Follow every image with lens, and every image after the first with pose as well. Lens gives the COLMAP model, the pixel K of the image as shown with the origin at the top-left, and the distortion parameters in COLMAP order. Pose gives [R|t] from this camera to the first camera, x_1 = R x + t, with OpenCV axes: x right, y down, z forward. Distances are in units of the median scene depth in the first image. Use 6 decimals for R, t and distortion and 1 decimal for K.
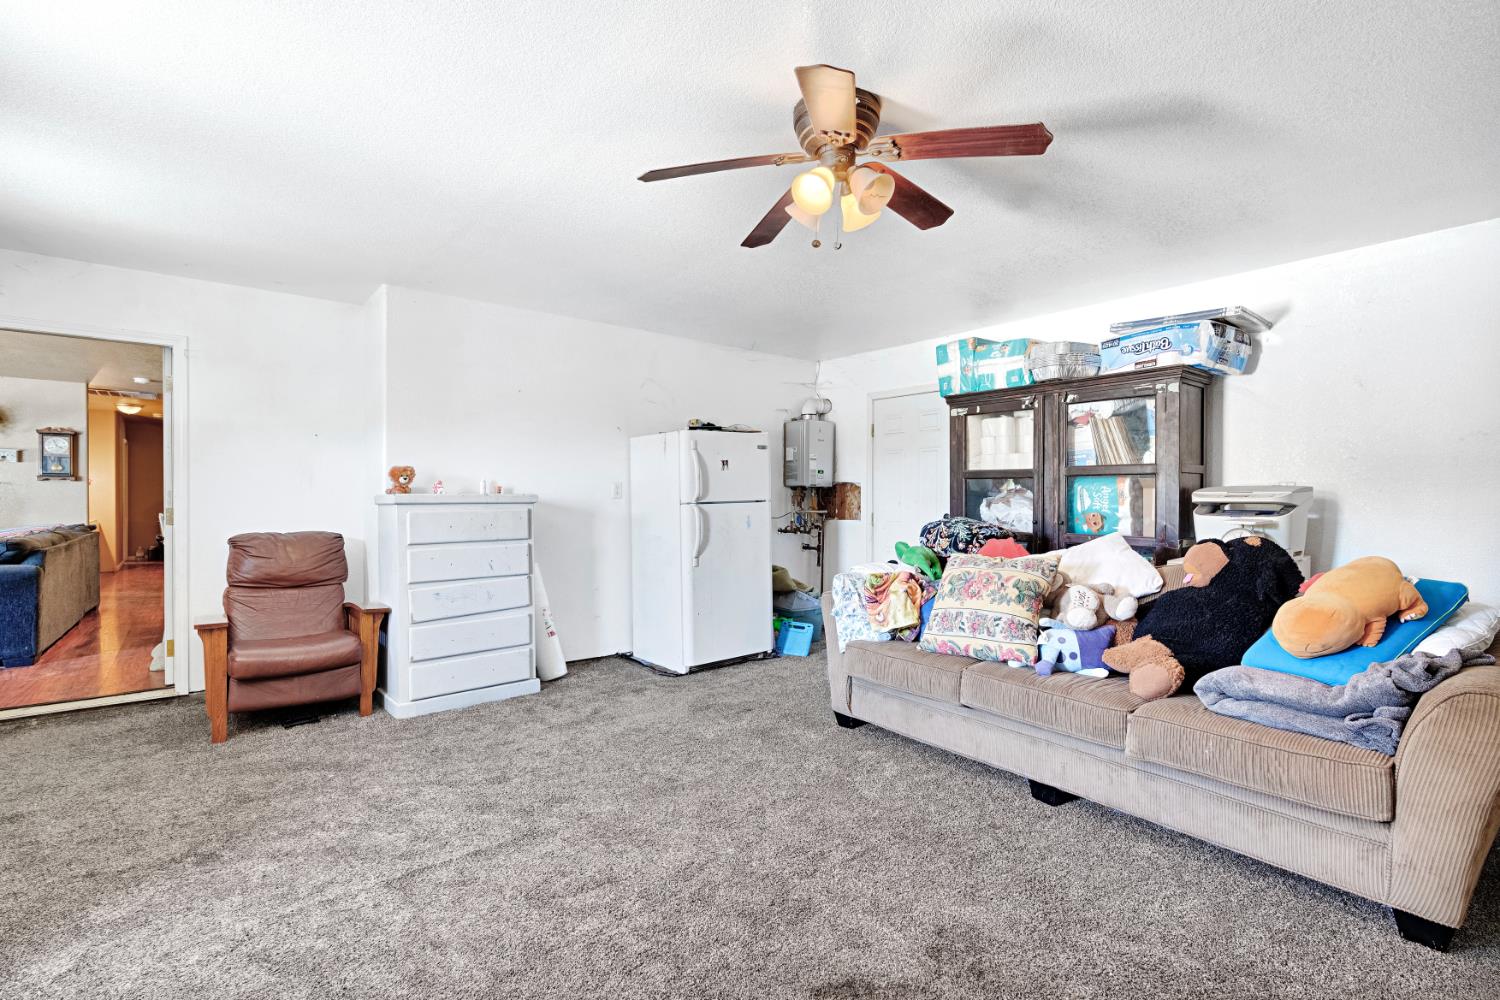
lens RADIAL K [[675.1, 0, 743.8], [0, 675.1, 499.9], [0, 0, 1]] dist [-0.010574, 0.002716]
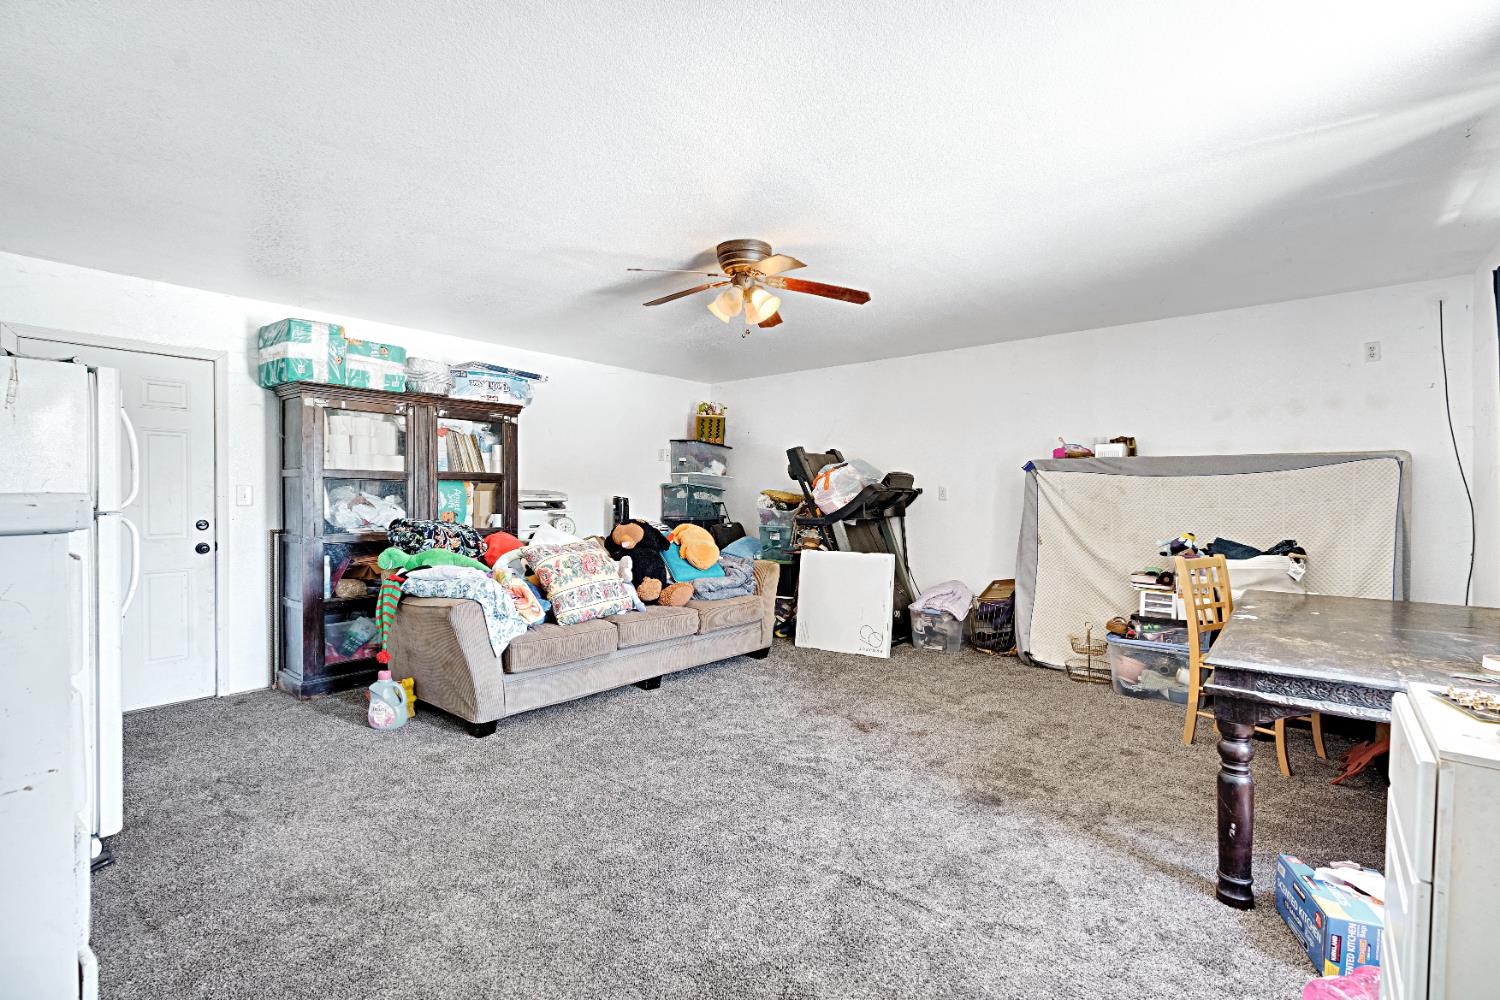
lens RADIAL K [[675.1, 0, 742.9], [0, 675.1, 505.1], [0, 0, 1]] dist [-0.010574, 0.002716]
pose [[-0.203959, -0.014151, 0.978877, -0.824636], [0.001082, 0.999892, 0.014680, -0.008563], [-0.978979, 0.004054, -0.203922, 0.785660]]
